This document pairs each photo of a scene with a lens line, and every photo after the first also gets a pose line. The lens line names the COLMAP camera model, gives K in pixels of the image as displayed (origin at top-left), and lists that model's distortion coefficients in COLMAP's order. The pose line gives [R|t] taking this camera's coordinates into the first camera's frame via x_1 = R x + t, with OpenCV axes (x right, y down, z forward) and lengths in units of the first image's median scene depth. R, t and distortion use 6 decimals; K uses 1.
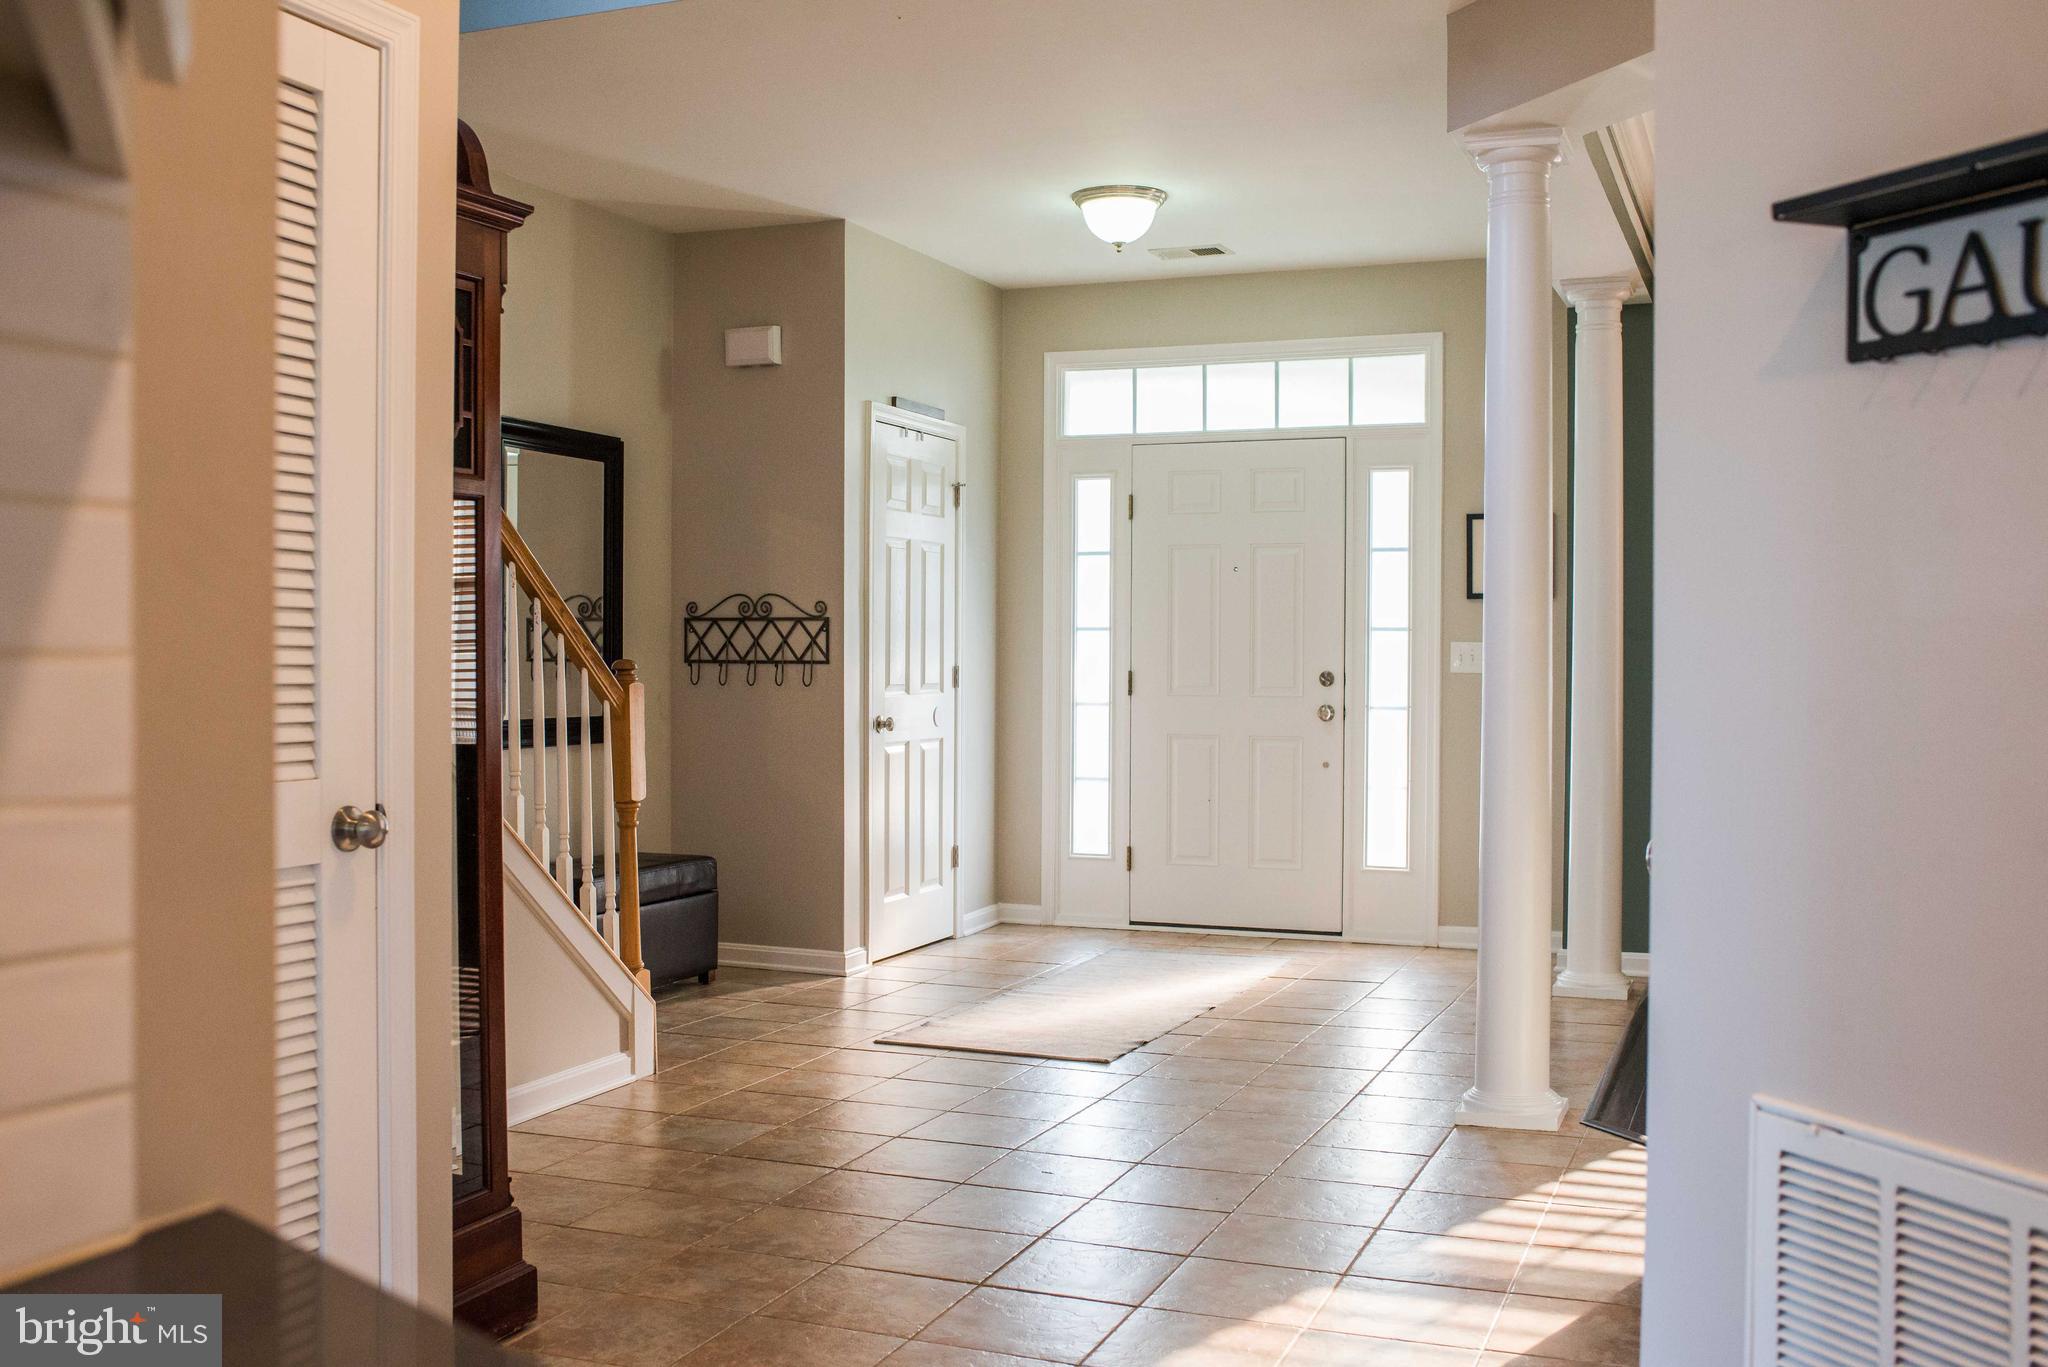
lens RADIAL K [[2019.1, 0, 1030.1], [0, 2019.1, 686.8], [0, 0, 1]] dist [-0.068479, 0.000000]
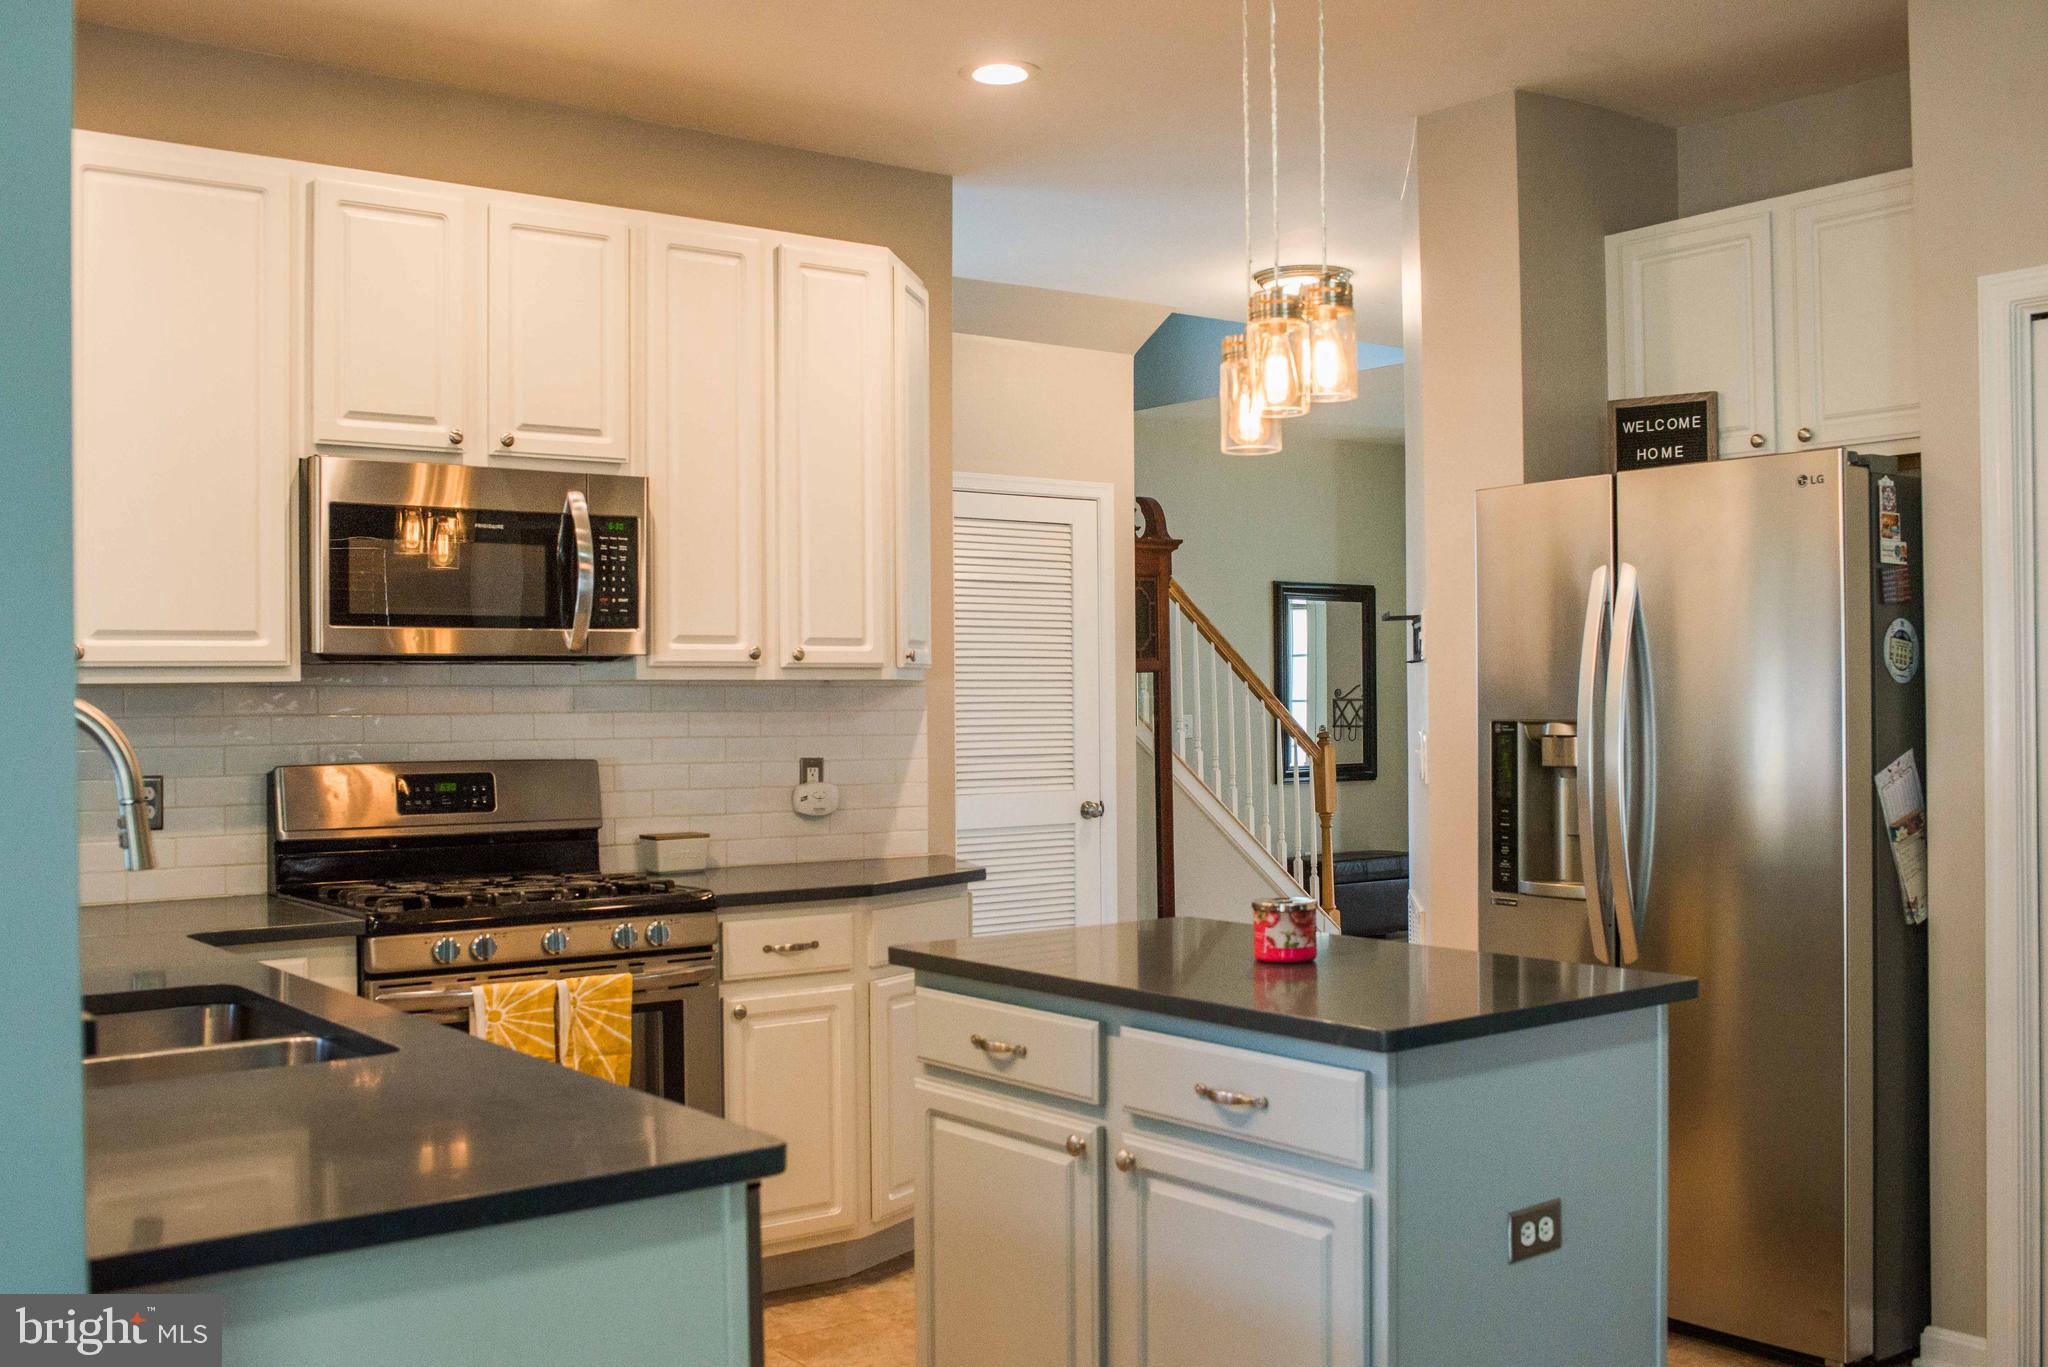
lens RADIAL K [[2019.1, 0, 1005.4], [0, 2019.1, 678.3], [0, 0, 1]] dist [-0.068479, 0.000000]
pose [[0.863791, -0.017945, -0.503531, 0.316101], [0.004956, 0.999620, -0.027122, -0.010179], [0.503826, 0.020933, 0.863552, -0.464923]]
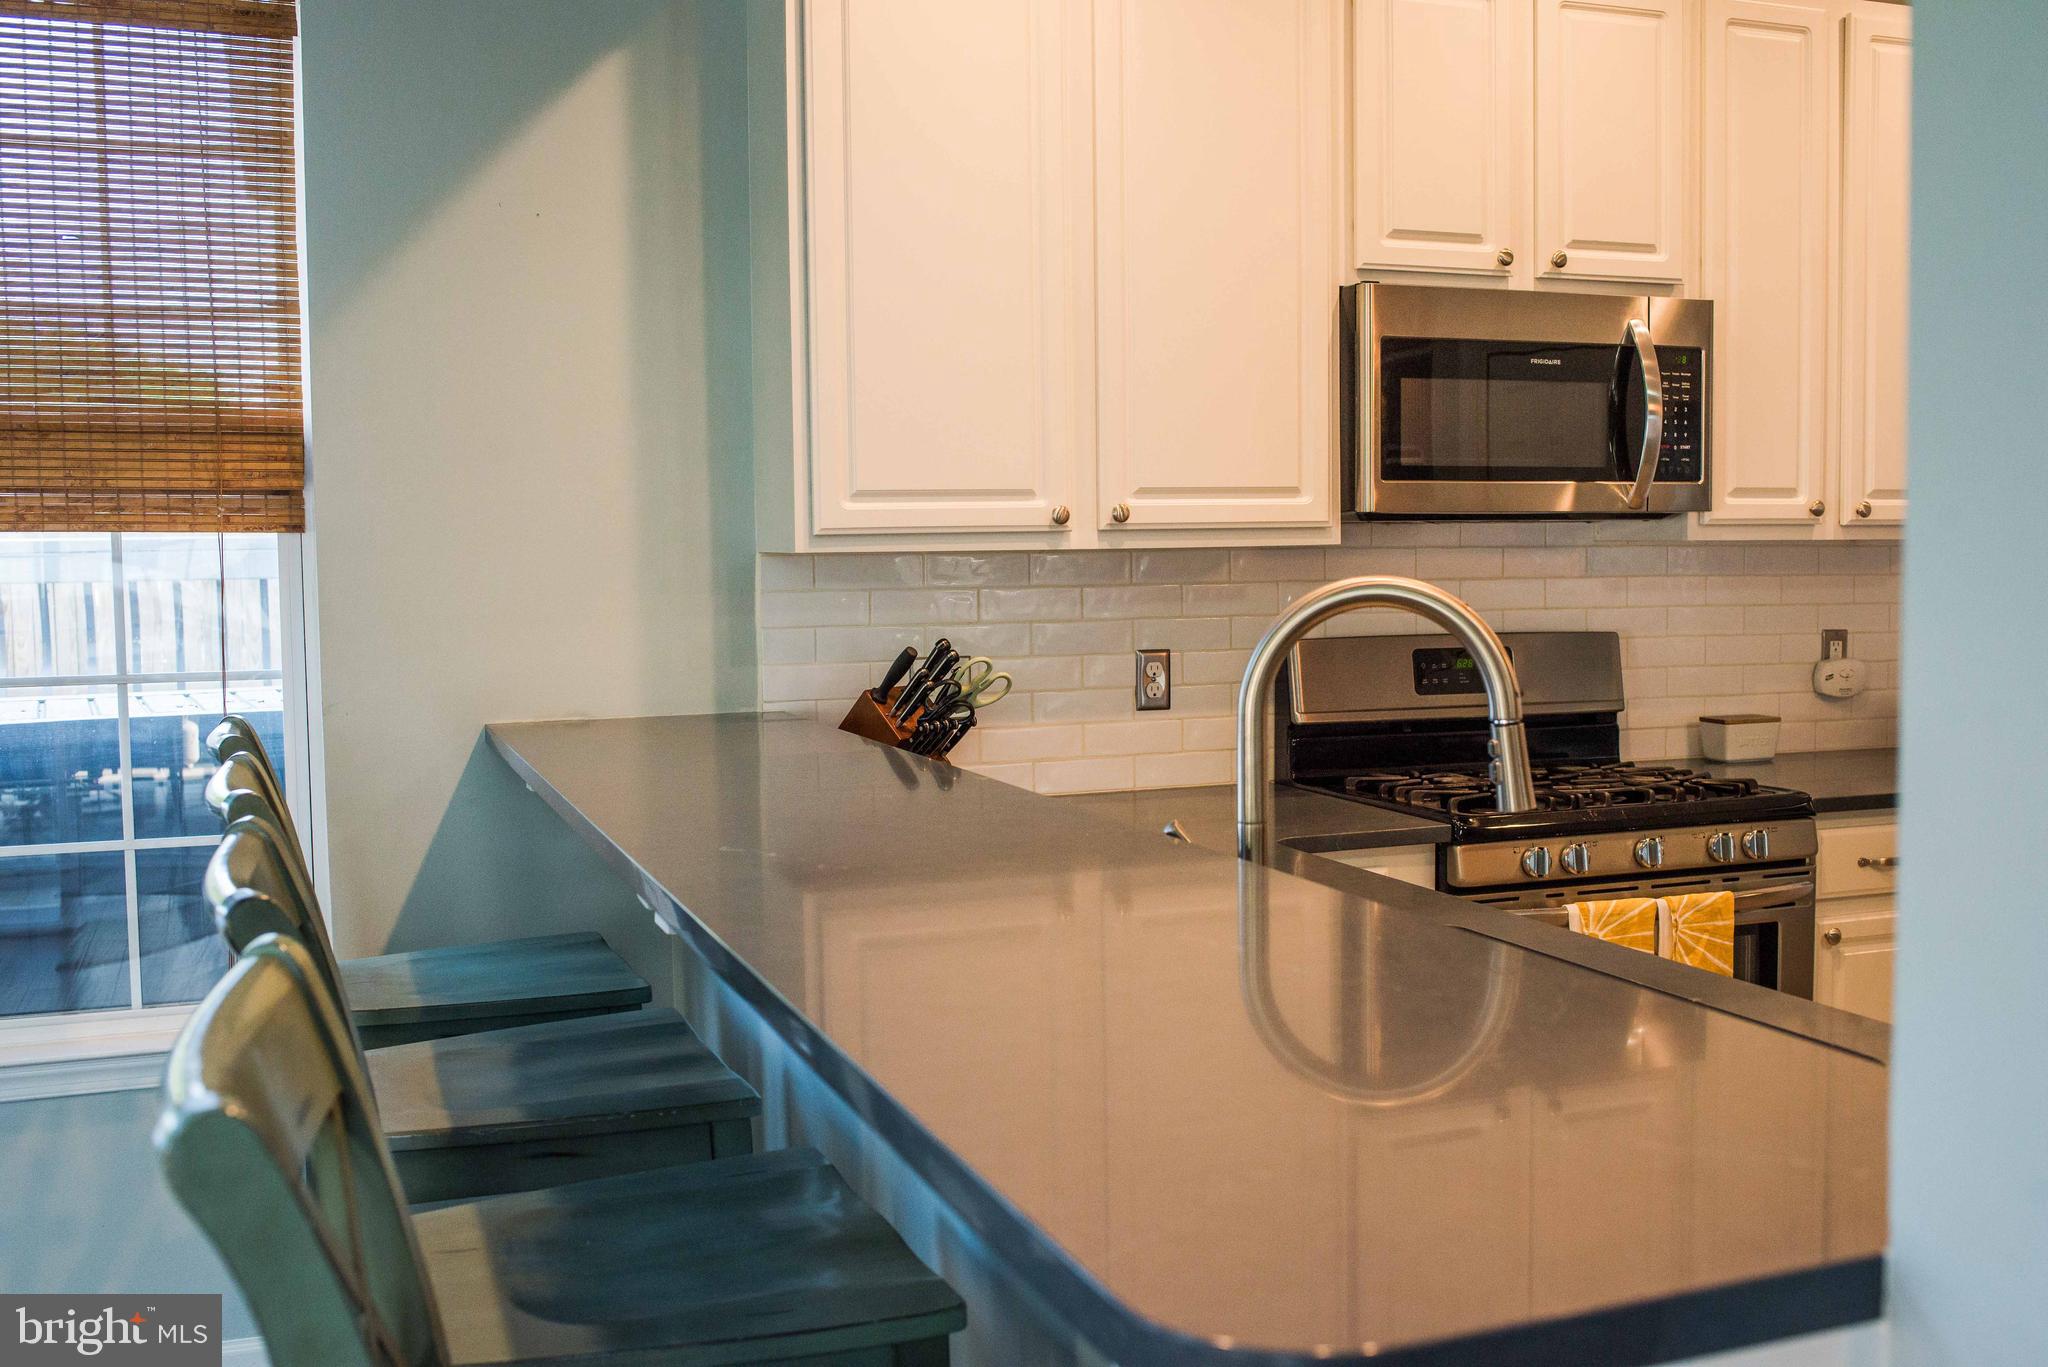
lens RADIAL K [[2019.1, 0, 968.1], [0, 2019.1, 677.5], [0, 0, 1]] dist [-0.068479, 0.000000]
pose [[0.676019, 0.036084, -0.736000, 0.161986], [0.001724, 0.998720, 0.050548, -0.018279], [0.736882, -0.035440, 0.675091, -0.480778]]
